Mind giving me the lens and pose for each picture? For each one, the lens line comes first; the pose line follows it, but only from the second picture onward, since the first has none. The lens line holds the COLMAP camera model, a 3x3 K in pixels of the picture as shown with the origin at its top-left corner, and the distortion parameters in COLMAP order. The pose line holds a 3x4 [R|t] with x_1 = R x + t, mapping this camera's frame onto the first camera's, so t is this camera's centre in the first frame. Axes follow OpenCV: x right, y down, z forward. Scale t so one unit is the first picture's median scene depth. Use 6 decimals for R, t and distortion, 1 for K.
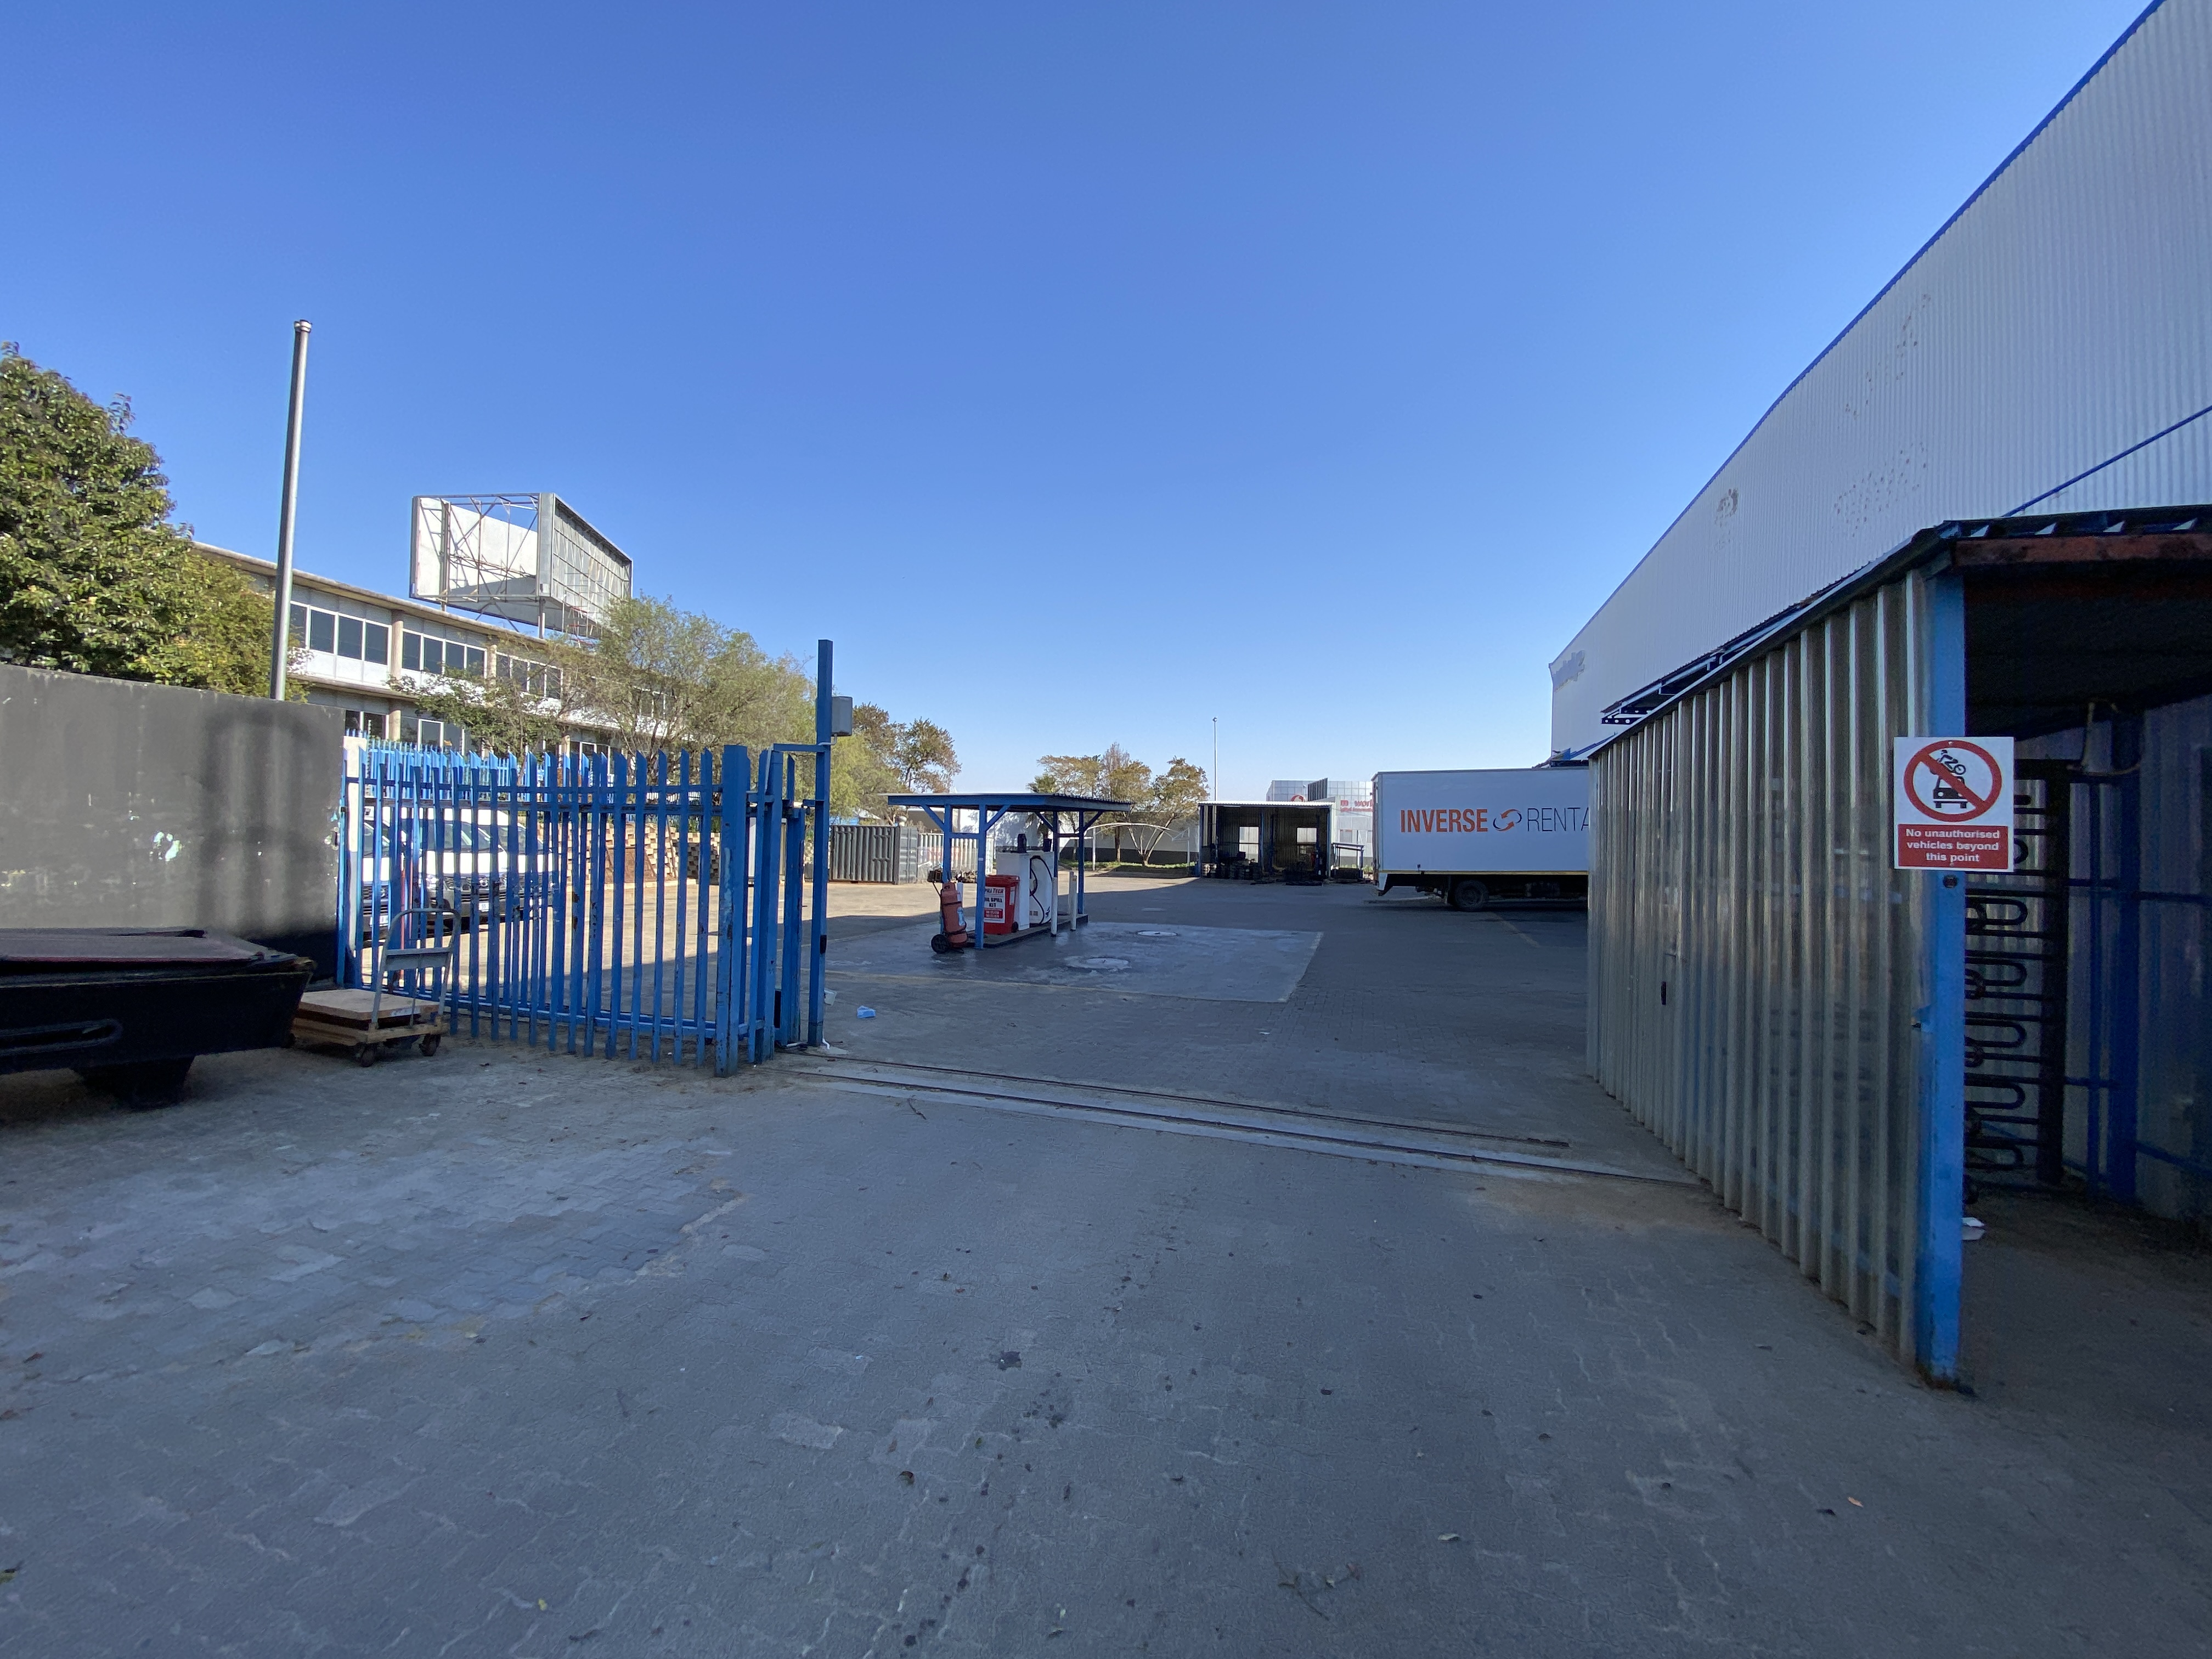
lens RADIAL K [[899.9, 0, 1121.5], [0, 899.9, 840.9], [0, 0, 1]] dist [0.001839, -0.000151]
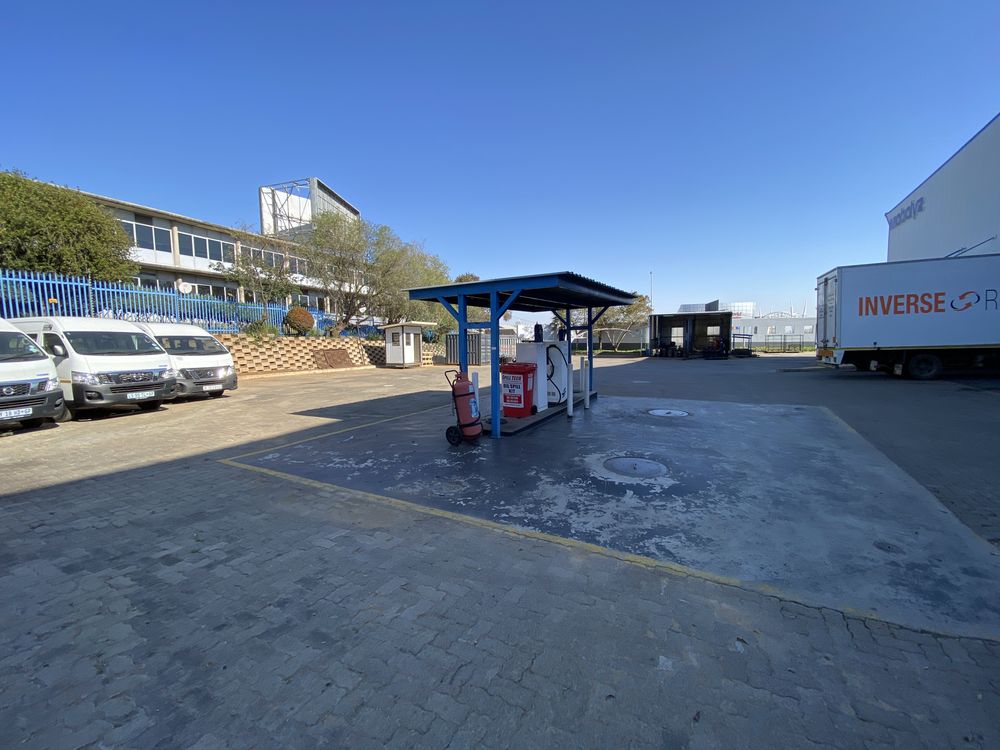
lens RADIAL K [[406.8, 0, 507.0], [0, 406.8, 380.2], [0, 0, 1]] dist [0.001839, -0.000151]
pose [[0.975639, -0.014913, -0.218874, -0.012428], [0.035273, 0.995370, 0.089414, 0.004453], [0.216528, -0.094956, 0.971648, 0.152850]]
